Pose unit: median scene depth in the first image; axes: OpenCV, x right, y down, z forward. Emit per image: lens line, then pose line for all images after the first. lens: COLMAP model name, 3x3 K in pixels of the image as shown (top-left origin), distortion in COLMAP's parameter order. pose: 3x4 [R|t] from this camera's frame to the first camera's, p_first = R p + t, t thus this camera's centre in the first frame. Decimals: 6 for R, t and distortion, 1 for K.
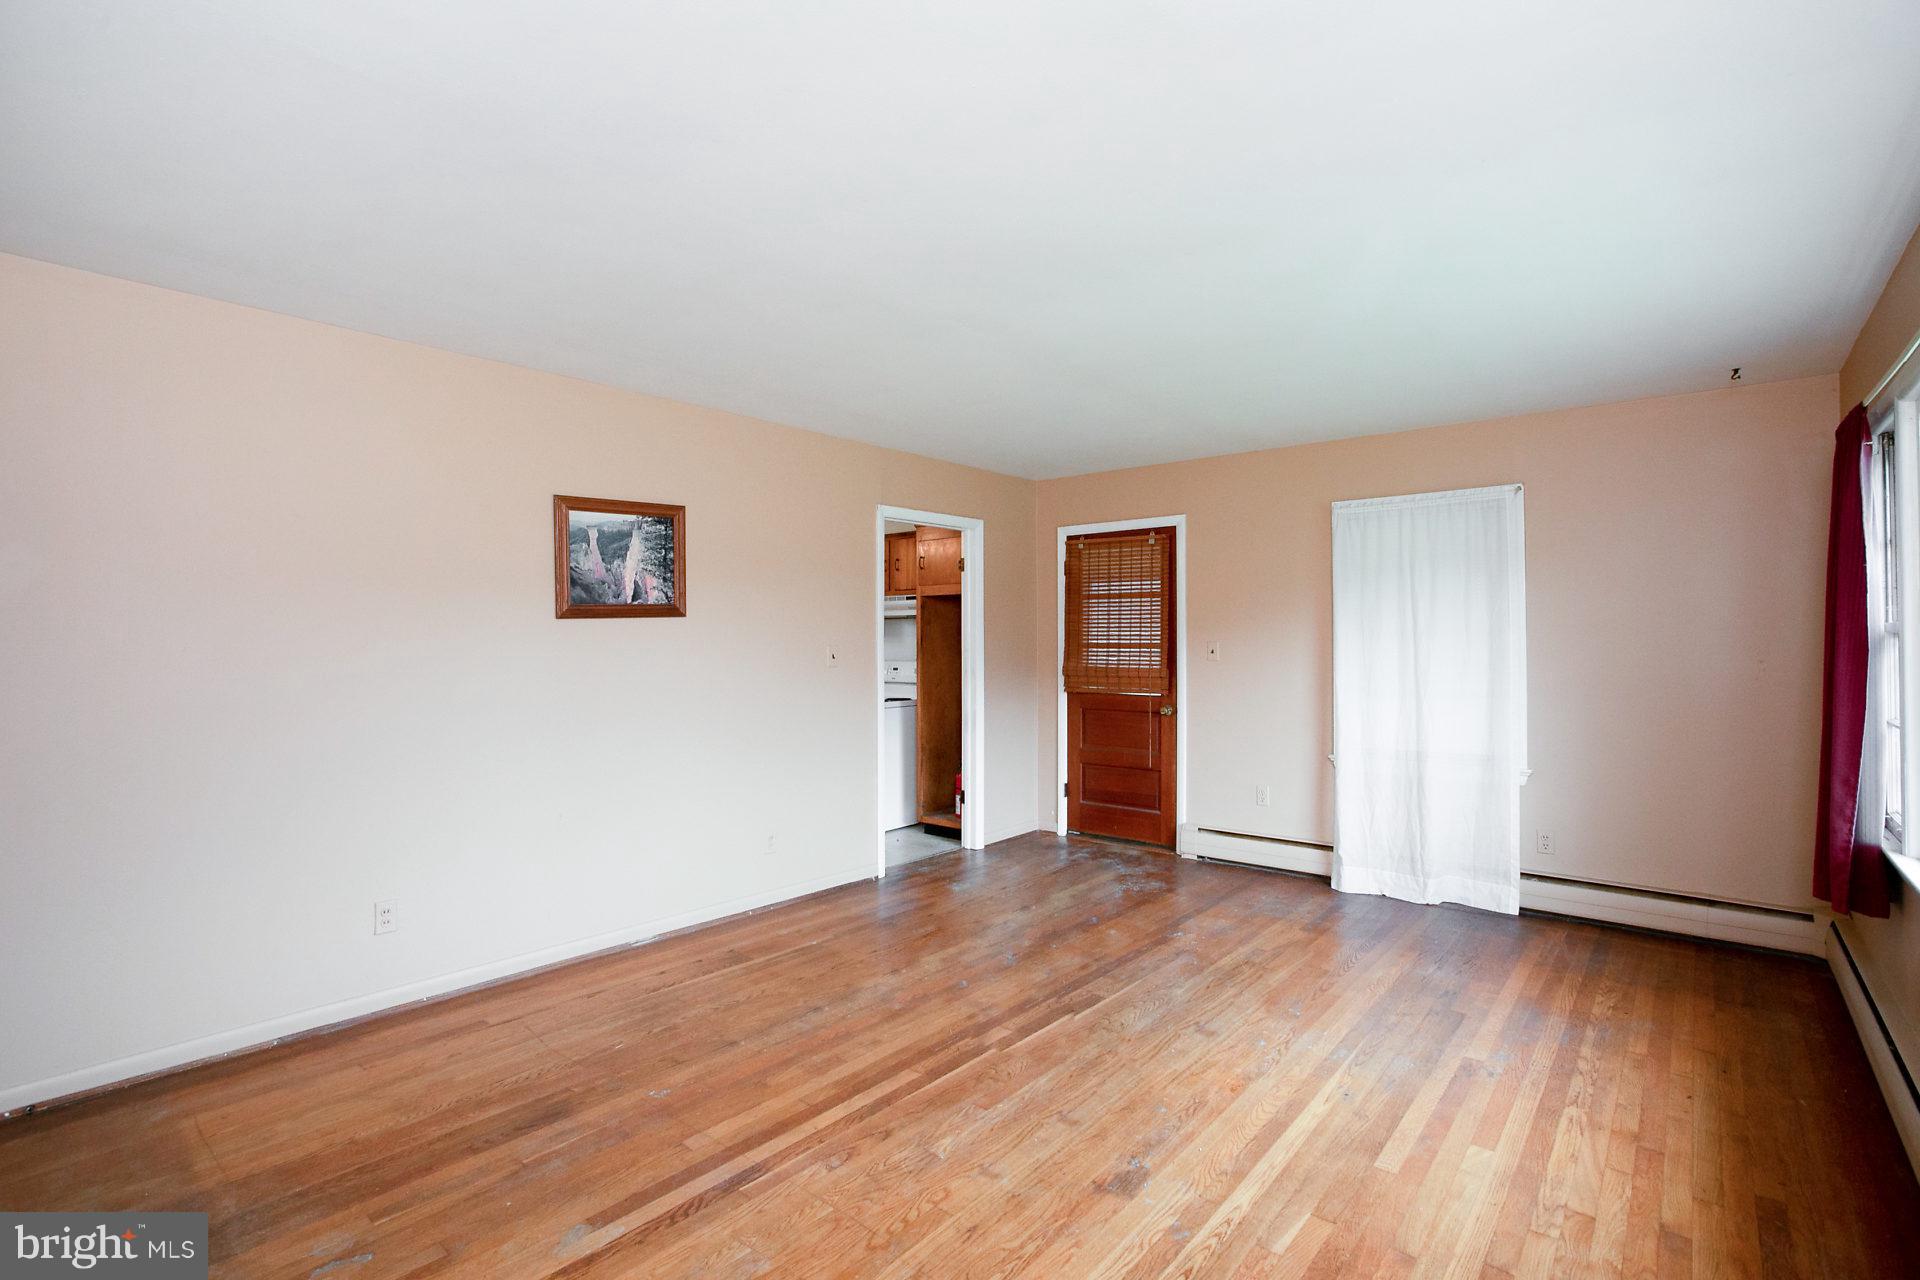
lens RADIAL K [[898.3, 0, 952.8], [0, 898.3, 652.0], [0, 0, 1]] dist [-0.029343, 0.000405]
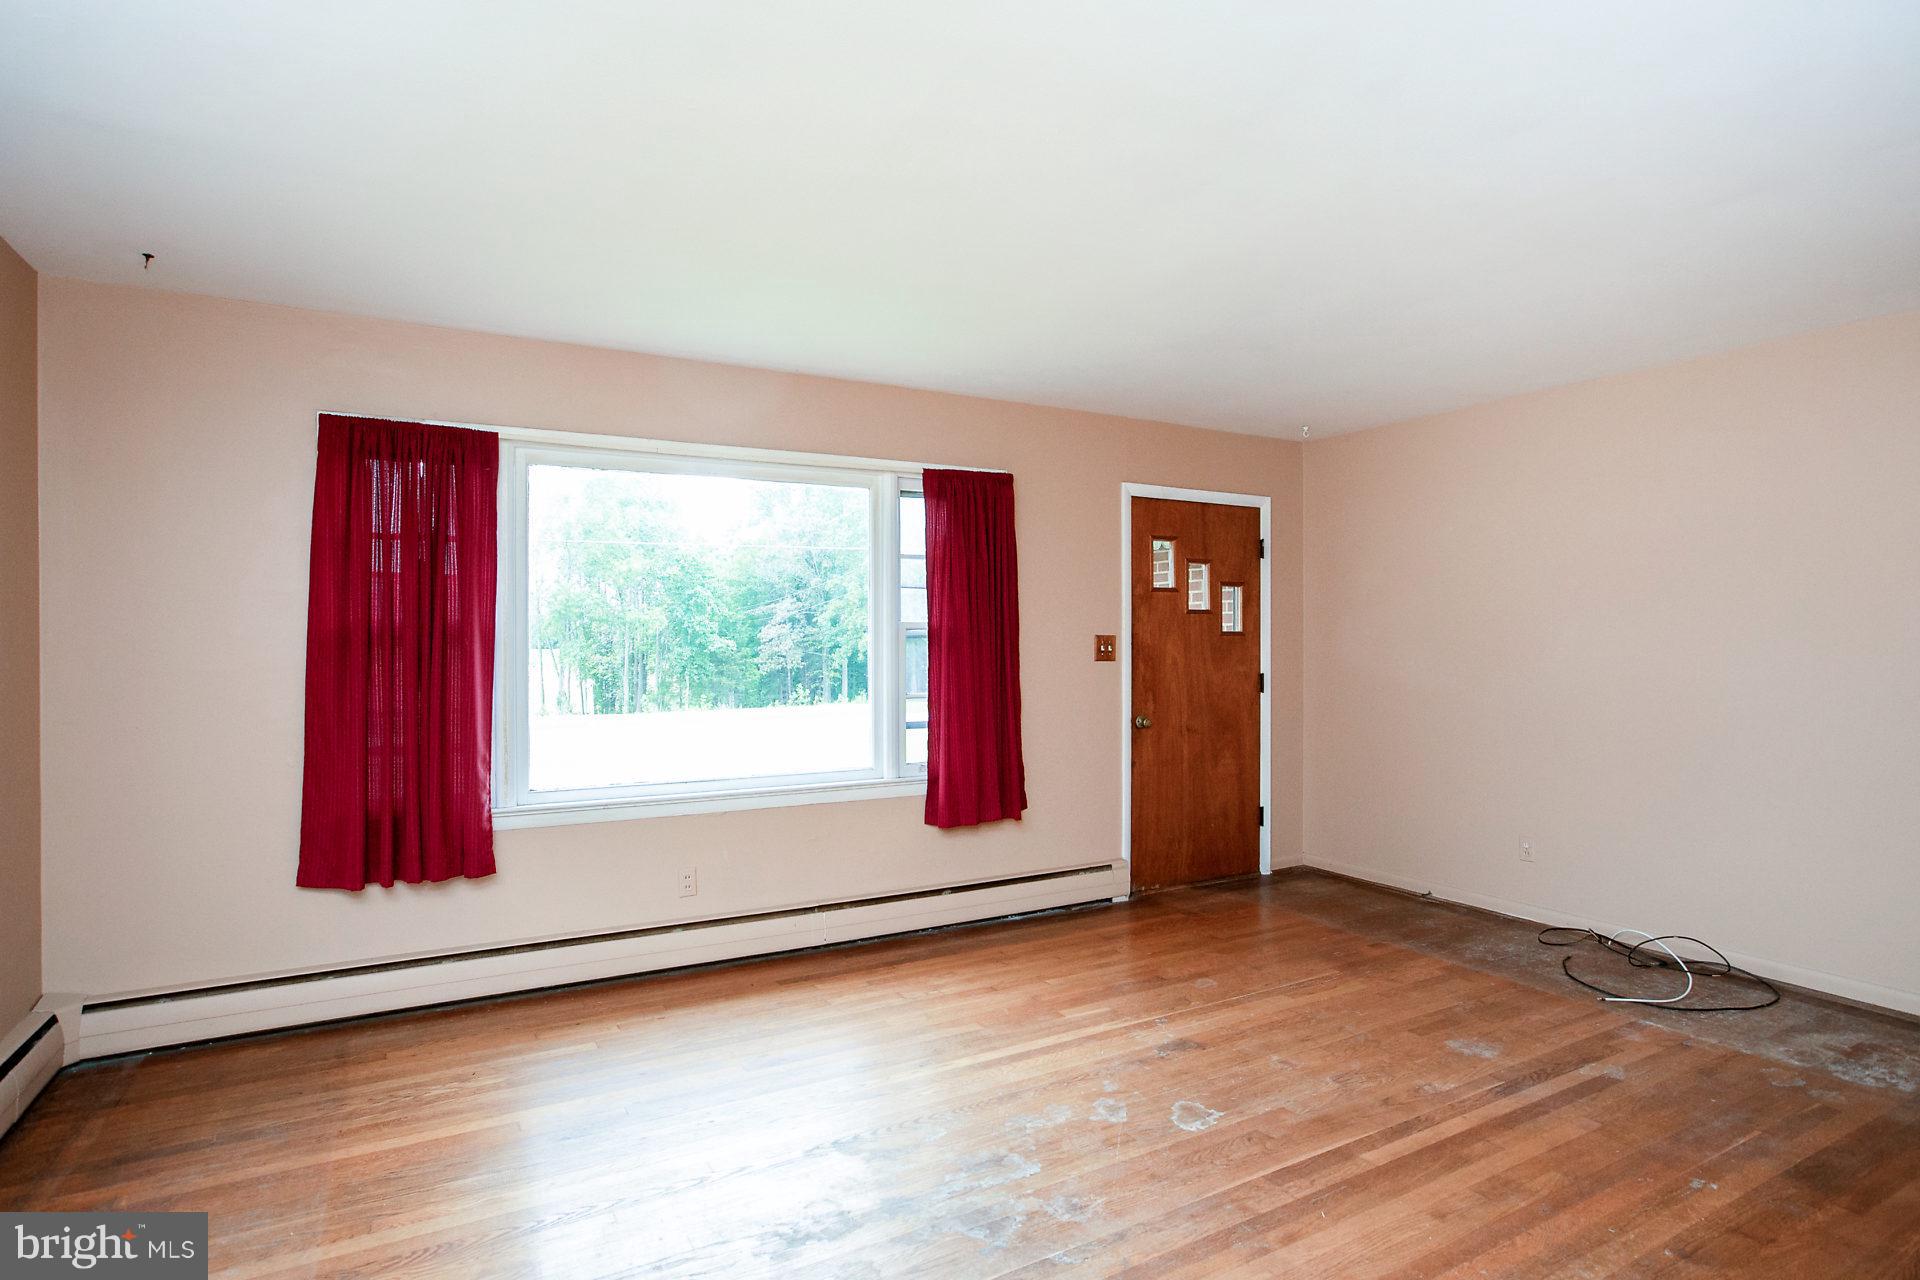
lens RADIAL K [[1017.0, 0, 960.0], [0, 1017.0, 640.0], [0, 0, 1]] dist [-0.052429, 0.029922]
pose [[-0.942661, 0.005821, 0.333702, 0.002308], [0.007938, 0.999956, 0.004982, -0.009253], [-0.333659, 0.007346, -0.942665, 2.113404]]
